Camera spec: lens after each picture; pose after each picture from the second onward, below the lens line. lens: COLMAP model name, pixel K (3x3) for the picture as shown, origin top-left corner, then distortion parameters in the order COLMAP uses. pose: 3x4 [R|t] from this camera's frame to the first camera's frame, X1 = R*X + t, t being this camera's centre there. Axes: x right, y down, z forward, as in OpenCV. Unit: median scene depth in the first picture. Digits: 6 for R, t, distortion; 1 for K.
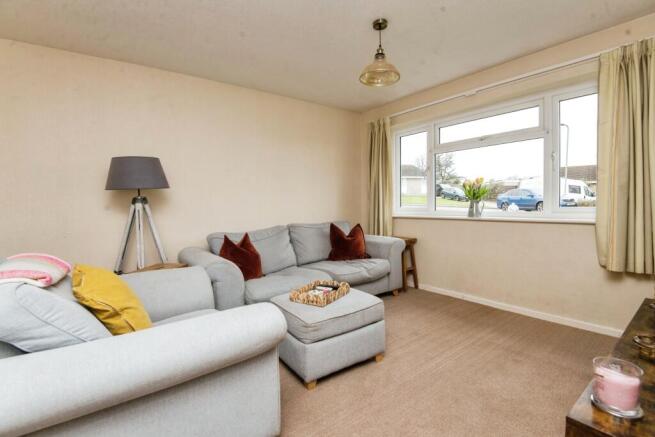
lens RADIAL K [[308.6, 0, 325.9], [0, 308.6, 220.8], [0, 0, 1]] dist [-0.015124, 0.000950]
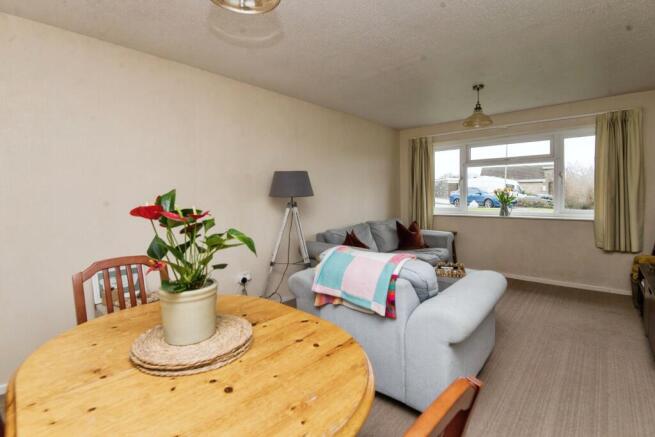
lens RADIAL K [[308.6, 0, 334.4], [0, 308.6, 211.8], [0, 0, 1]] dist [-0.015124, 0.000950]
pose [[0.983143, -0.001153, 0.182837, -0.547923], [0.003135, 0.999939, -0.010555, -0.019037], [-0.182814, 0.010950, 0.983087, -0.229275]]
